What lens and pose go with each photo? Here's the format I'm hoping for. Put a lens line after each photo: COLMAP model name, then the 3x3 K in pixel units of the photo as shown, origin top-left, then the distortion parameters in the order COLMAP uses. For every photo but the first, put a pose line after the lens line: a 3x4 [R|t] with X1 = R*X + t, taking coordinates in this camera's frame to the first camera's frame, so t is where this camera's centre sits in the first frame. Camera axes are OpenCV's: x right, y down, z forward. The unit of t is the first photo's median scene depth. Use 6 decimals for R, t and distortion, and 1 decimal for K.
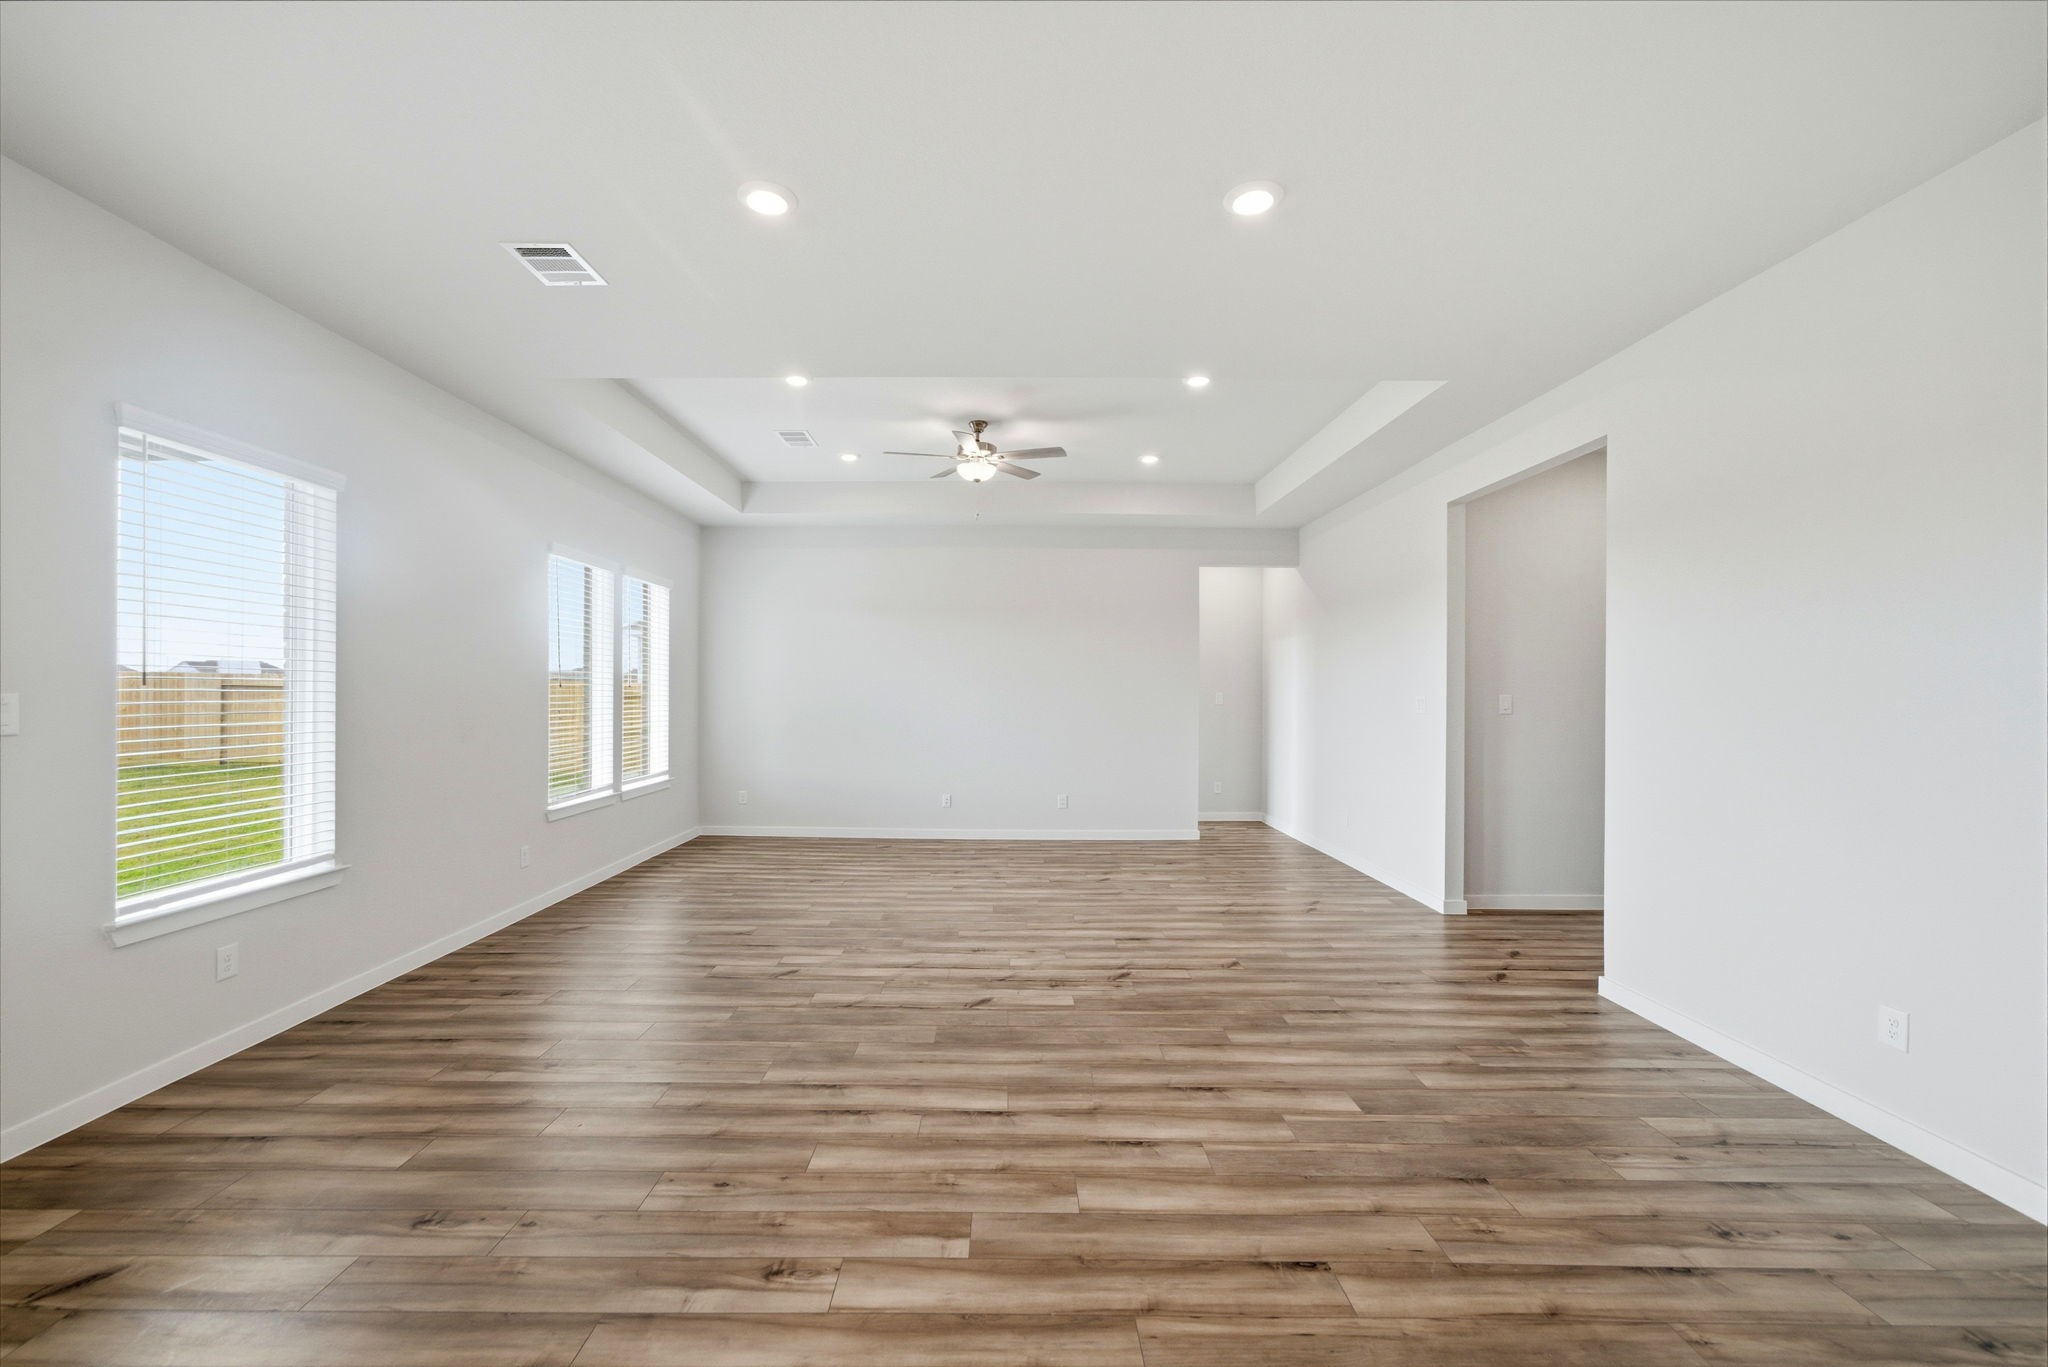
lens RADIAL K [[797.1, 0, 1003.8], [0, 797.1, 690.9], [0, 0, 1]] dist [-0.002303, 0.000451]
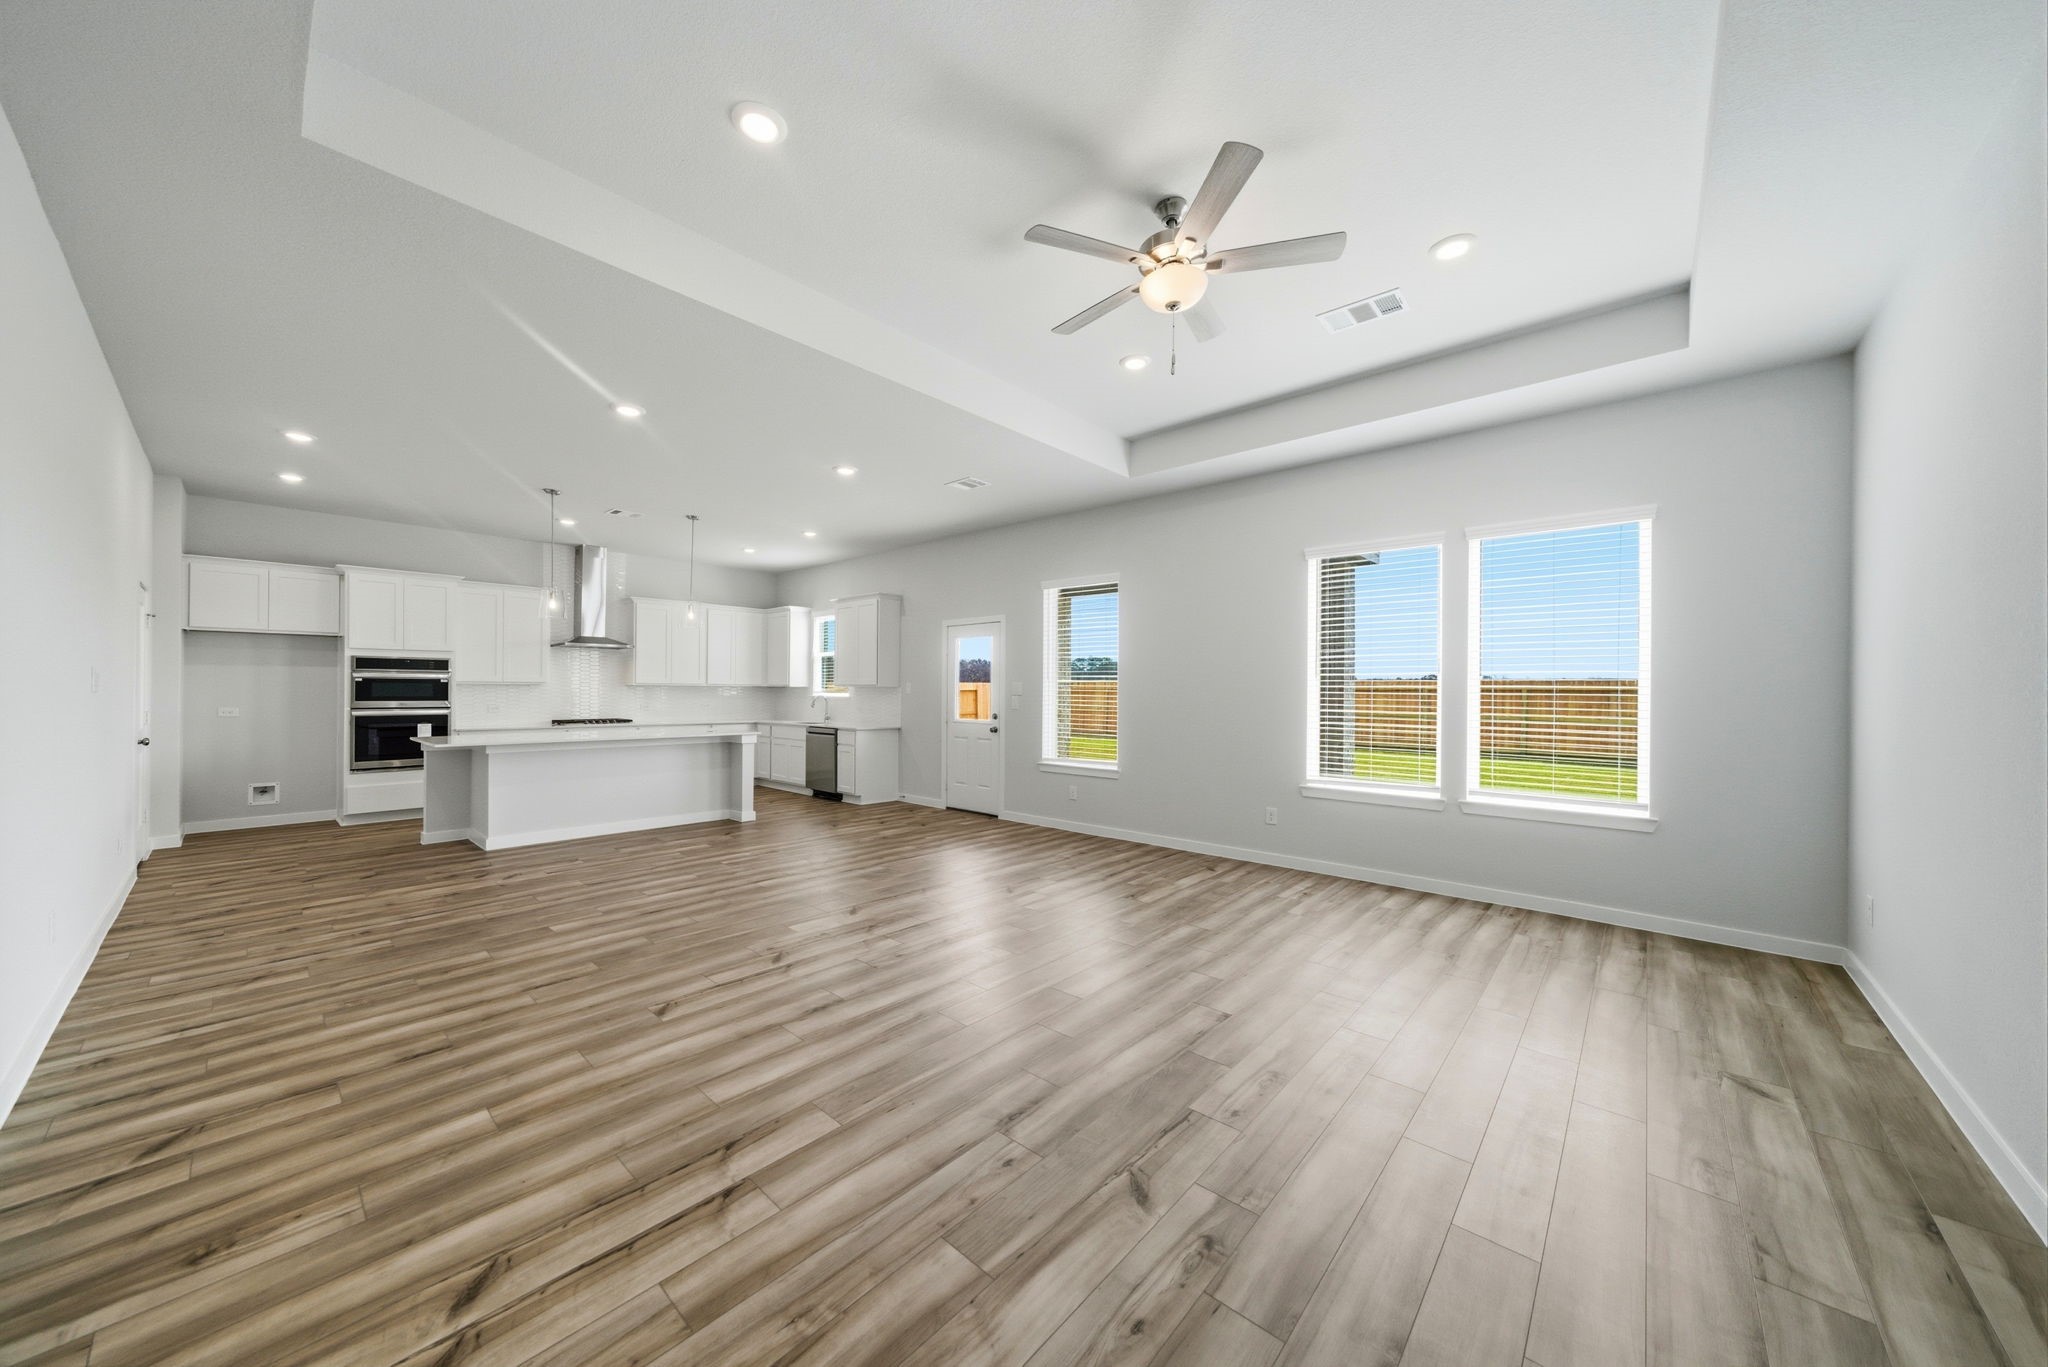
lens RADIAL K [[704.4, 0, 1004.8], [0, 704.4, 688.5], [0, 0, 1]] dist [0.002146, 0.000282]
pose [[-0.675215, -0.015007, -0.737469, 0.882960], [-0.011677, 0.999885, -0.009655, 0.050277], [0.737529, 0.002092, -0.675312, 2.633288]]
